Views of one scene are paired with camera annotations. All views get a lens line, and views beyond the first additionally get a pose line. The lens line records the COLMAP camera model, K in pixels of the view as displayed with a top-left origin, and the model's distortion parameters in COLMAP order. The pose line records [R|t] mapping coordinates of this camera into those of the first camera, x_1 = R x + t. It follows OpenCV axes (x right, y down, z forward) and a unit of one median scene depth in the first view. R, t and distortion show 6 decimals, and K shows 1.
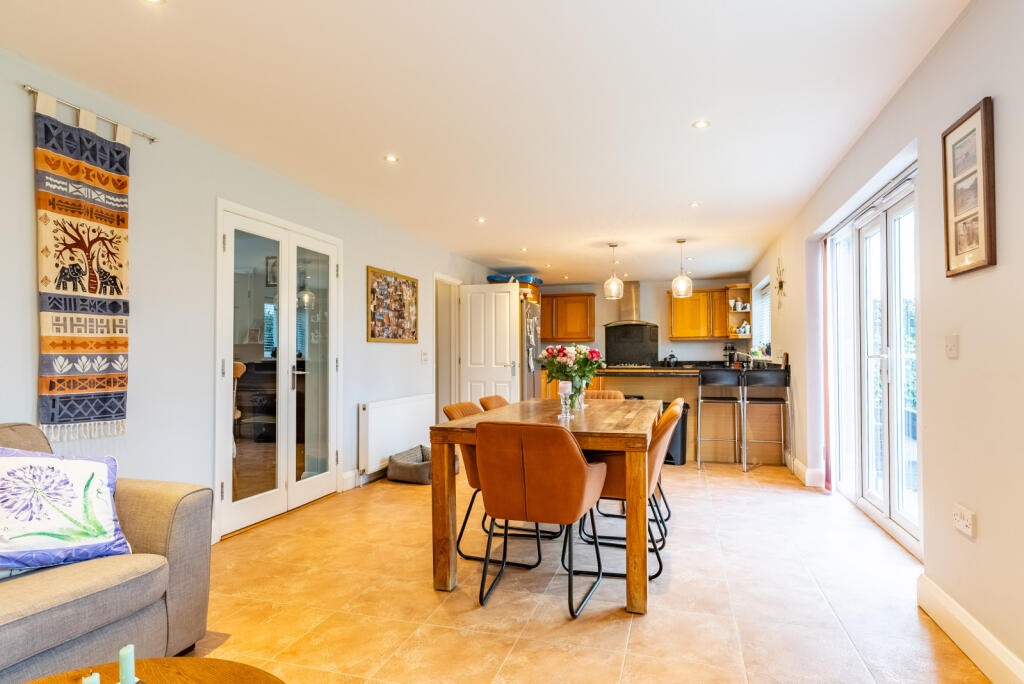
lens RADIAL K [[574.4, 0, 512.5], [0, 574.4, 344.4], [0, 0, 1]] dist [-0.000381, 0.000470]
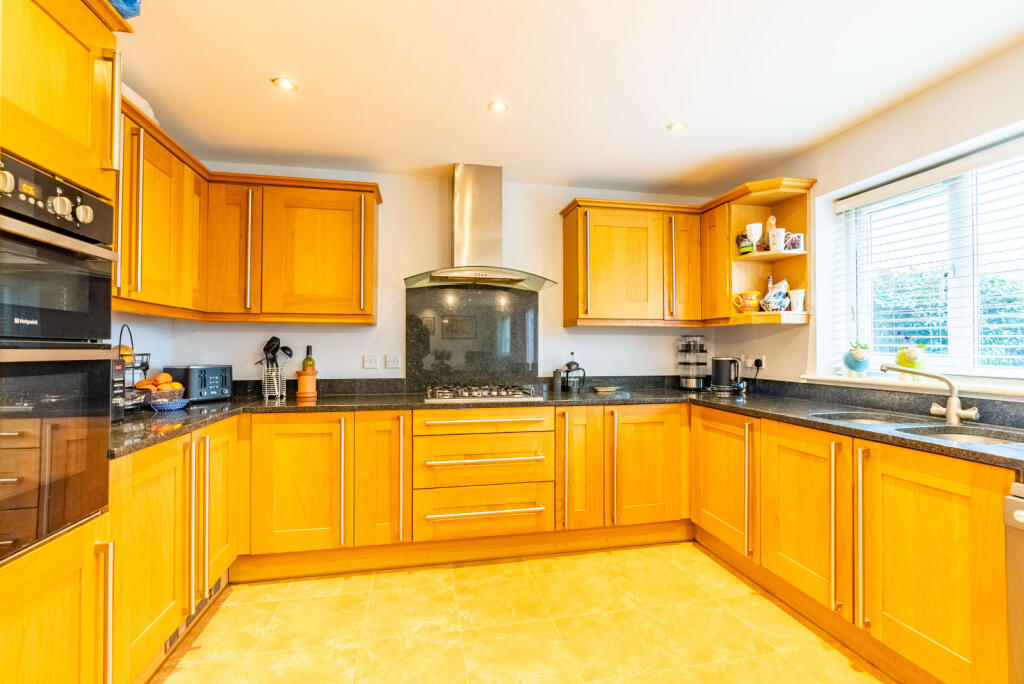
lens RADIAL K [[468.0, 0, 508.3], [0, 468.0, 338.0], [0, 0, 1]] dist [0.000448, 0.001035]
pose [[0.890872, 0.010378, 0.454136, 0.085824], [-0.014849, 0.999870, 0.006281, -0.000581], [-0.454012, -0.012339, 0.890910, 0.727967]]
